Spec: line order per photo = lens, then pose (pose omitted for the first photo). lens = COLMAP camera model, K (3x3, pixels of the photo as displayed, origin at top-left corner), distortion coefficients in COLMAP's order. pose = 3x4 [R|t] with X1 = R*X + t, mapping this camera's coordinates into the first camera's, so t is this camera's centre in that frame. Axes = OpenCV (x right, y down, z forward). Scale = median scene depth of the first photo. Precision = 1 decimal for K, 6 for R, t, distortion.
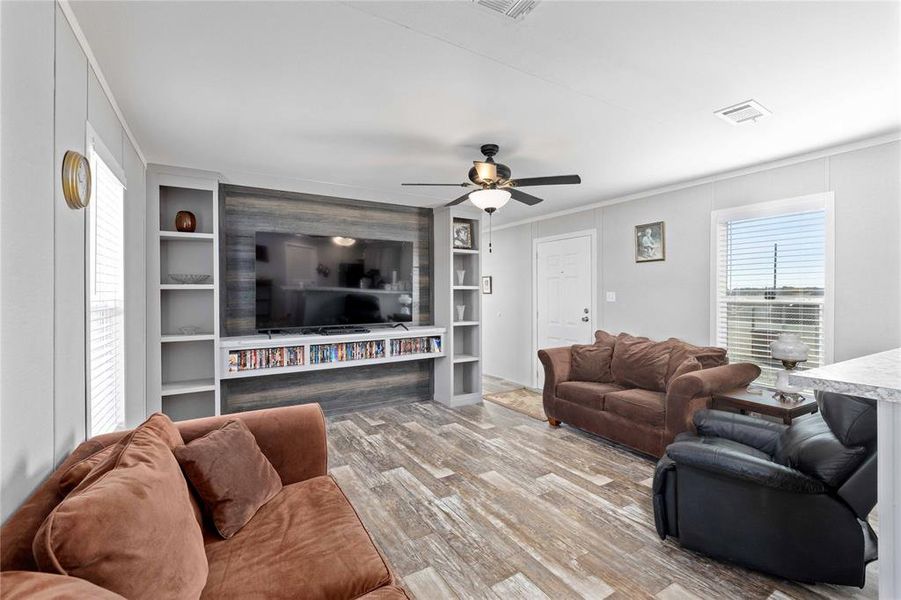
lens RADIAL K [[396.0, 0, 447.5], [0, 396.0, 298.1], [0, 0, 1]] dist [0.003391, 0.000641]
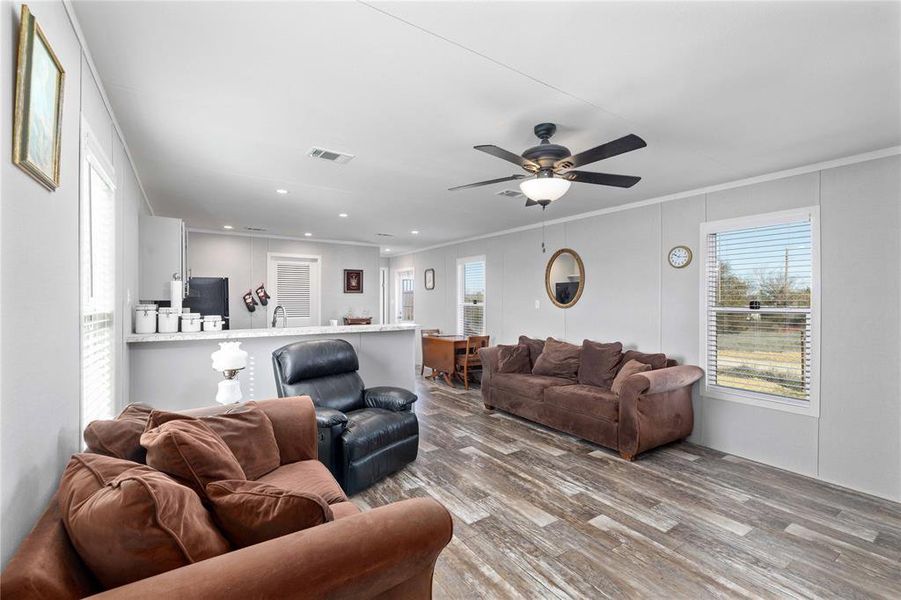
lens RADIAL K [[396.0, 0, 447.5], [0, 396.0, 298.1], [0, 0, 1]] dist [0.003391, 0.000641]
pose [[-0.998721, -0.004081, -0.050386, 0.357539], [-0.004326, 0.999979, 0.004745, -0.020092], [0.050366, 0.004957, -0.998719, 1.838592]]
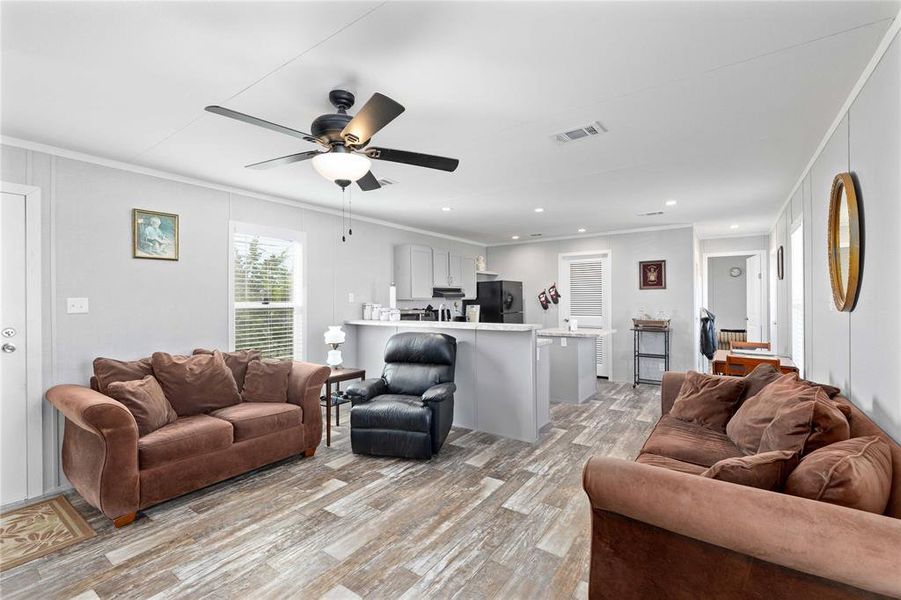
lens RADIAL K [[396.0, 0, 447.5], [0, 396.0, 298.1], [0, 0, 1]] dist [0.003391, 0.000641]
pose [[-0.396076, 0.003744, 0.918210, -0.643345], [0.014270, 0.999896, 0.002079, -0.011068], [-0.918107, 0.013927, -0.396088, 1.111666]]
